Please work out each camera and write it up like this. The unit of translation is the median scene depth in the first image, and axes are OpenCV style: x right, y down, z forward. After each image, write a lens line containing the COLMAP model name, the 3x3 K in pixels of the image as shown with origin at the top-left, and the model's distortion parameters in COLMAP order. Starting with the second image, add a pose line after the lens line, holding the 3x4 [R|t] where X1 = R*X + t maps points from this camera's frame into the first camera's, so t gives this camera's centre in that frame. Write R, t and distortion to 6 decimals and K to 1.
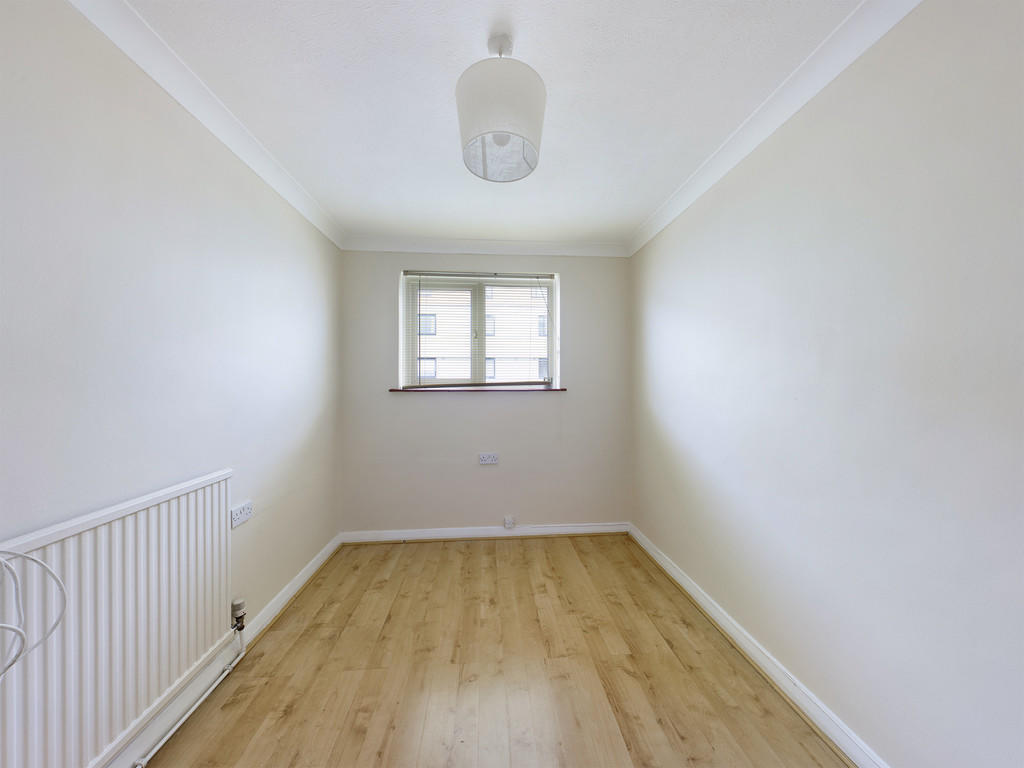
lens RADIAL K [[372.4, 0, 512.0], [0, 372.4, 384.0], [0, 0, 1]] dist [0.001052, 0.000293]
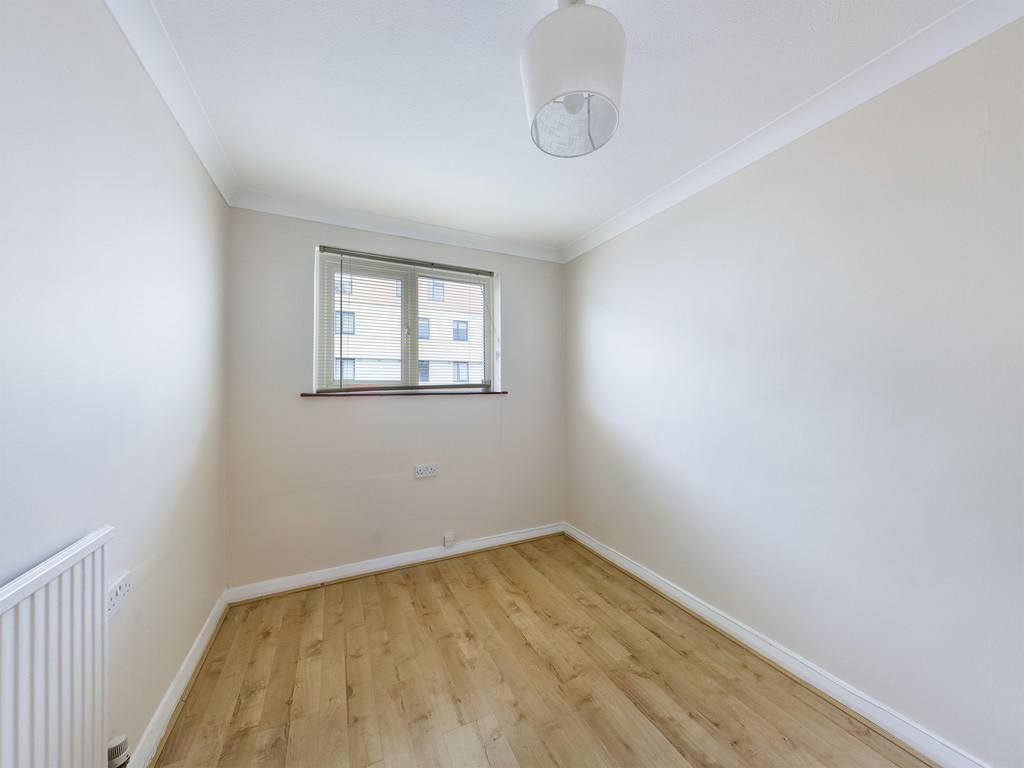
lens RADIAL K [[372.4, 0, 512.0], [0, 372.4, 384.0], [0, 0, 1]] dist [0.001052, 0.000293]
pose [[0.928761, 0.001114, 0.370677, -0.236832], [0.002284, 0.999959, -0.008727, 0.001747], [-0.370671, 0.008952, 0.928721, 0.120439]]
